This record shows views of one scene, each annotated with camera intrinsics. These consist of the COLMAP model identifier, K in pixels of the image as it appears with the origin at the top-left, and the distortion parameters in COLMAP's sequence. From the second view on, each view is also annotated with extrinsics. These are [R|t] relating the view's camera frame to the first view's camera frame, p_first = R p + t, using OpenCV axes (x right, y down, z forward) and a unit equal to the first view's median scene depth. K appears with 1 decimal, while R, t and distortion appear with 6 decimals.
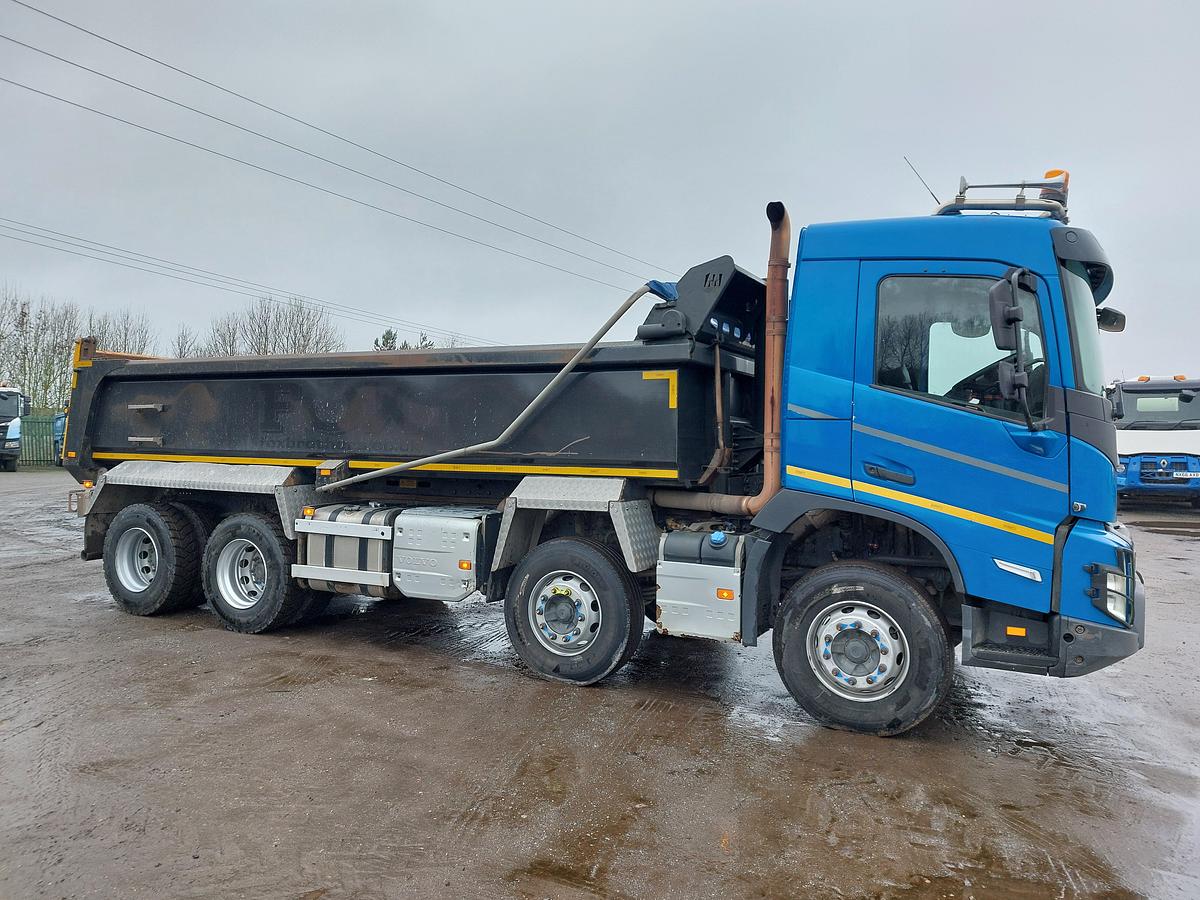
lens RADIAL K [[875.7, 0, 601.3], [0, 875.7, 442.6], [0, 0, 1]] dist [0.155692, -0.216842]
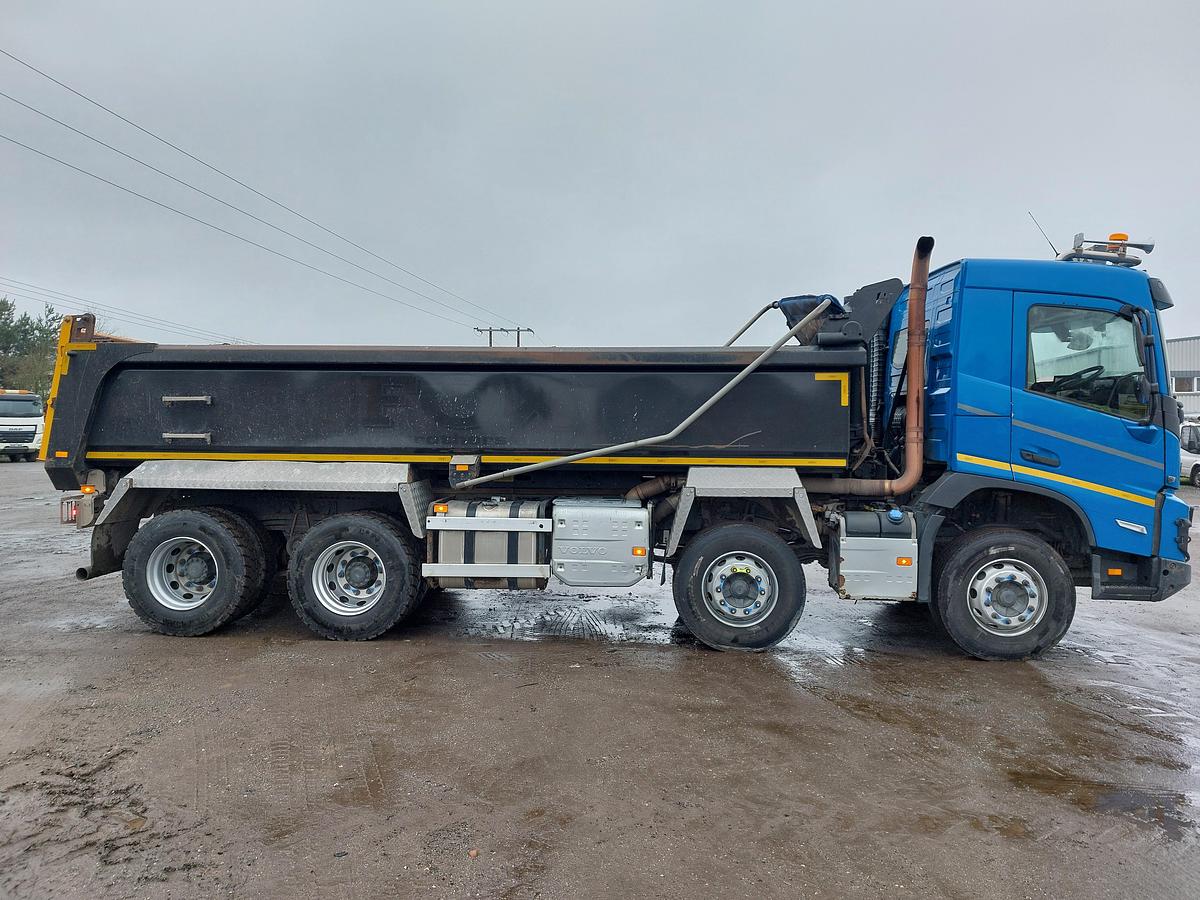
lens RADIAL K [[875.7, 0, 601.3], [0, 875.7, 442.6], [0, 0, 1]] dist [0.155692, -0.216842]
pose [[0.916573, -0.011945, 0.399690, -0.672266], [0.006840, 0.999876, 0.014196, -0.009045], [-0.399810, -0.010278, 0.916541, 0.051816]]
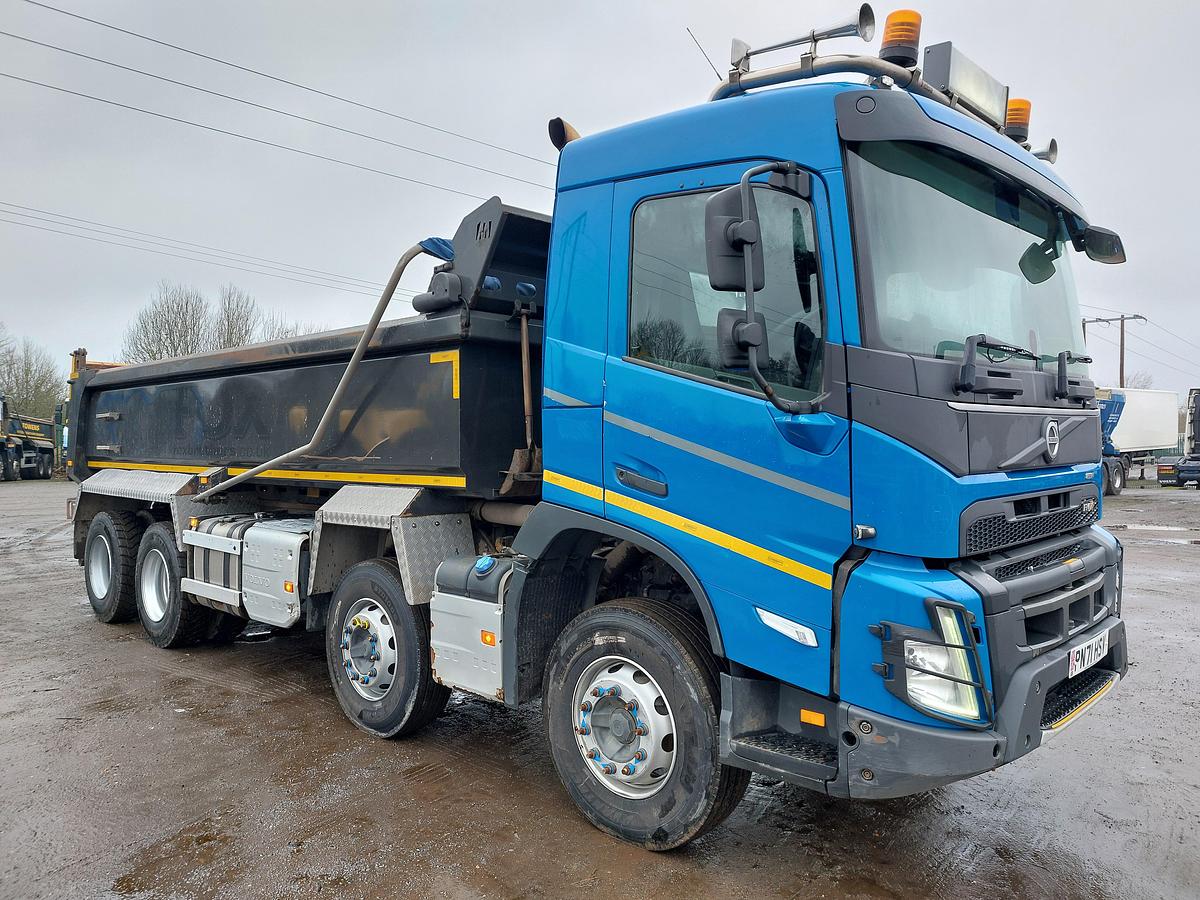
lens RADIAL K [[866.1, 0, 593.6], [0, 866.1, 456.0], [0, 0, 1]] dist [0.128496, -0.162369]
pose [[0.956315, -0.011270, -0.292121, 0.421890], [0.013915, 0.999879, 0.006977, 0.008896], [0.292007, -0.010737, 0.956356, 0.283024]]
